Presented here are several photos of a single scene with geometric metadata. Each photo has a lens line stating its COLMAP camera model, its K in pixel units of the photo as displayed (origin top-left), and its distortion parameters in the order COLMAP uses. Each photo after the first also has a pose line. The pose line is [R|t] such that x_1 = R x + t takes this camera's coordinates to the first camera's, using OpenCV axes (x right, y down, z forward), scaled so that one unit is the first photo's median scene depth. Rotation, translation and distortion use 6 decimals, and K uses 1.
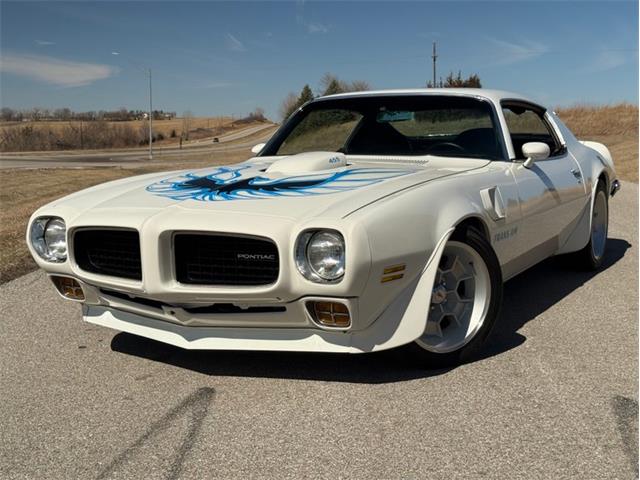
lens RADIAL K [[956.4, 0, 317.1], [0, 956.4, 237.0], [0, 0, 1]] dist [0.144069, 0.000000]
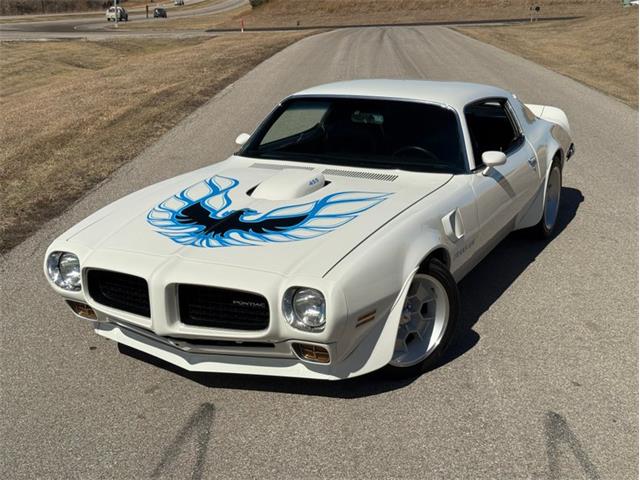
lens RADIAL K [[956.4, 0, 321.9], [0, 956.4, 251.6], [0, 0, 1]] dist [0.144069, 0.000000]
pose [[0.999403, -0.006454, 0.033936, -0.012370], [0.001024, 0.987494, 0.157653, -0.200060], [-0.034529, -0.157524, 0.986911, -0.130329]]
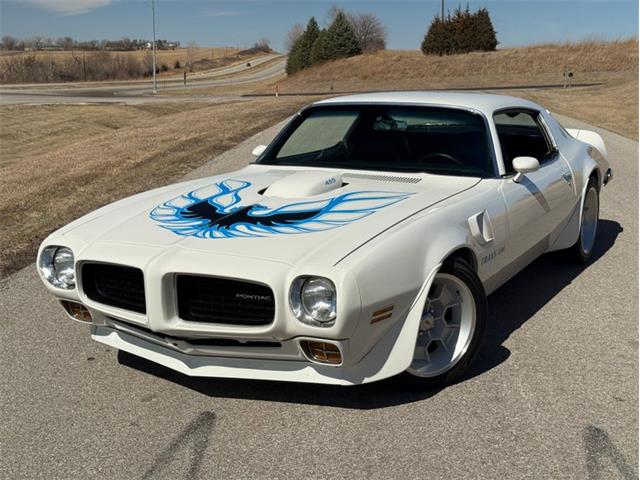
lens RADIAL K [[956.4, 0, 321.1], [0, 956.4, 244.2], [0, 0, 1]] dist [0.144069, 0.000000]
pose [[0.999986, 0.005033, -0.001430, 0.011129], [-0.004902, 0.996761, 0.080267, -0.109079], [0.001830, -0.080259, 0.996772, -0.049059]]
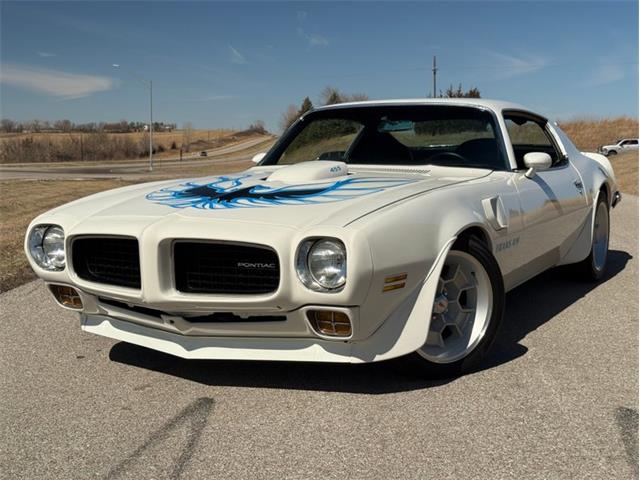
lens RADIAL K [[956.4, 0, 321.8], [0, 956.4, 239.9], [0, 0, 1]] dist [0.144069, 0.000000]
pose [[0.999983, 0.003060, 0.004899, -0.000972], [-0.003011, 0.999946, -0.009931, 0.003517], [-0.004929, 0.009916, 0.999939, 0.007567]]
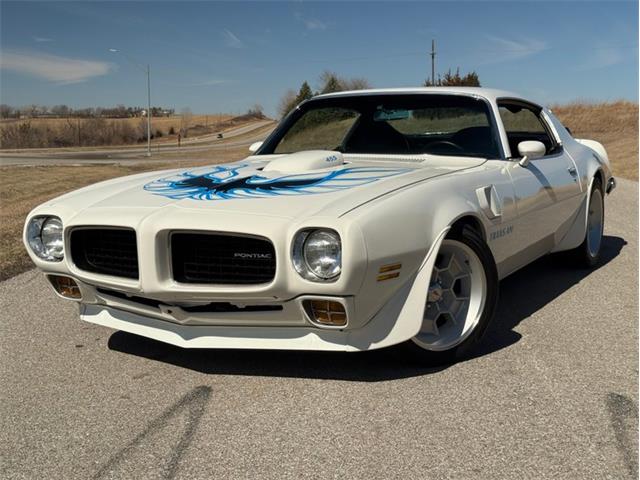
lens RADIAL K [[956.4, 0, 325.2], [0, 956.4, 235.8], [0, 0, 1]] dist [0.144069, 0.000000]
pose [[0.999953, -0.001220, 0.009623, 0.002253], [0.001201, 0.999997, 0.001997, -0.001847], [-0.009626, -0.001985, 0.999952, -0.003986]]
